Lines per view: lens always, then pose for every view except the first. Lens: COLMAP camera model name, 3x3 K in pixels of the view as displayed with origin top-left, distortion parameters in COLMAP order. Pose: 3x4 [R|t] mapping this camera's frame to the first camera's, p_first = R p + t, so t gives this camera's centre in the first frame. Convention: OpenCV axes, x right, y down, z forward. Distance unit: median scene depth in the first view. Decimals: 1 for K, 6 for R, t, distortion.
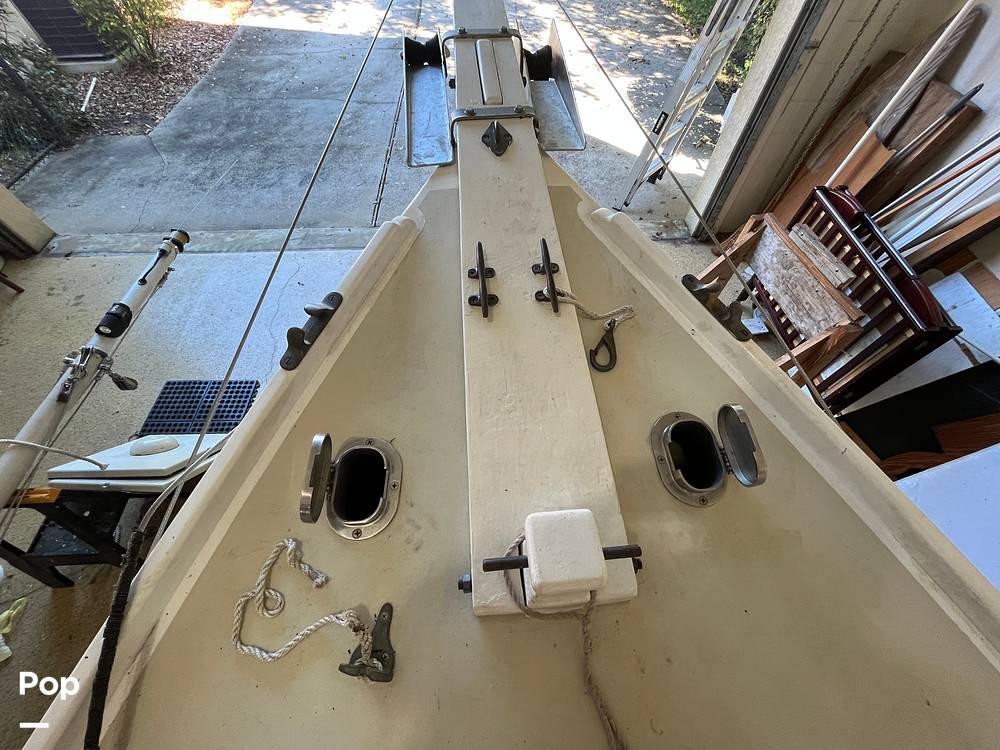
lens RADIAL K [[405.0, 0, 502.0], [0, 405.0, 373.4], [0, 0, 1]] dist [-0.002892, -0.000133]
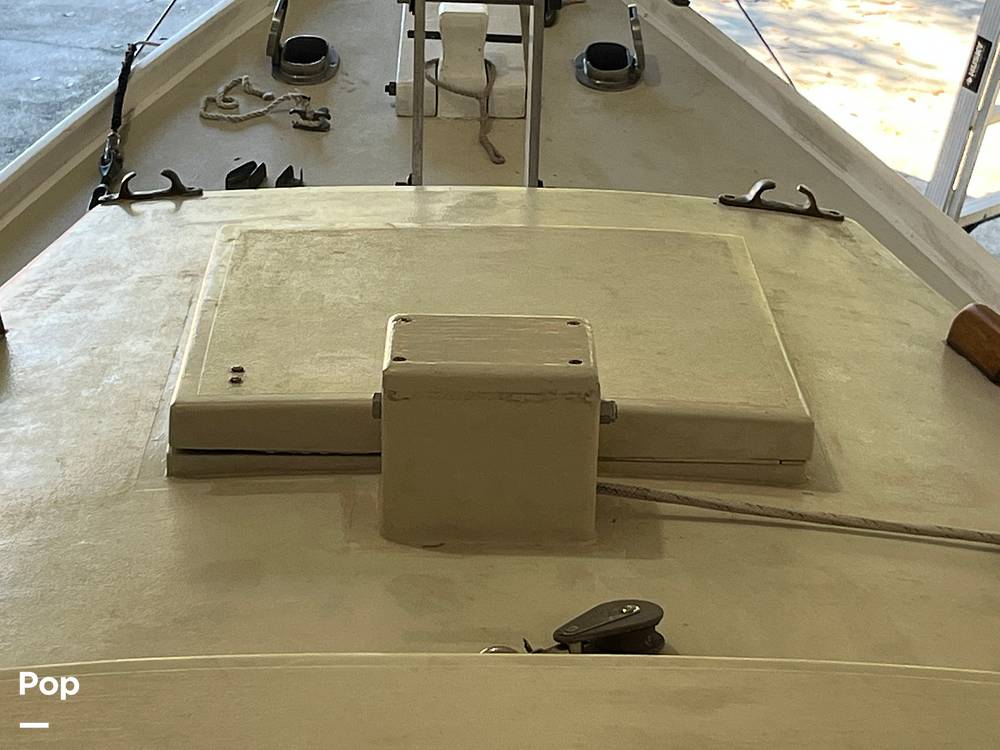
lens RADIAL K [[2636.3, 0, 500.0], [0, 2636.3, 375.0], [0, 0, 1]] dist [0.039240, 0.524748]
pose [[0.996907, 0.046900, -0.063054, 0.114843], [-0.073227, 0.845587, -0.528792, 0.798605], [0.028518, 0.531774, 0.846406, -0.776859]]
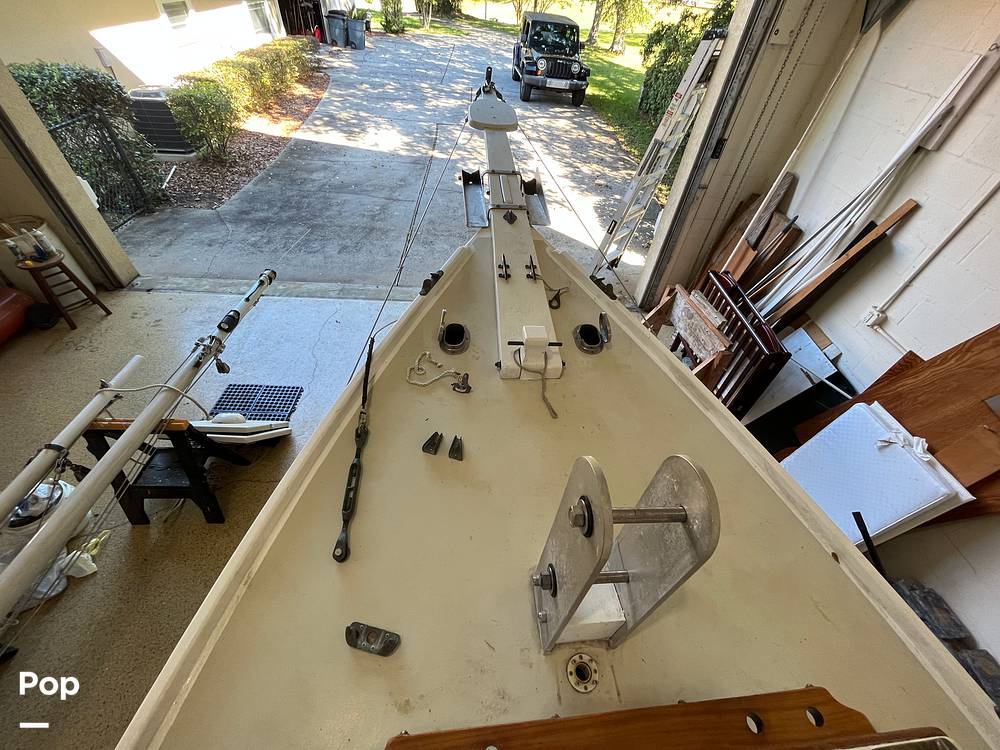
lens RADIAL K [[404.4, 0, 501.9], [0, 404.4, 375.4], [0, 0, 1]] dist [-0.000845, -0.000946]
pose [[0.997554, 0.051800, 0.046930, -0.026840], [-0.041434, 0.978959, -0.199807, 0.161974], [-0.056292, 0.197374, 0.978711, -0.225248]]
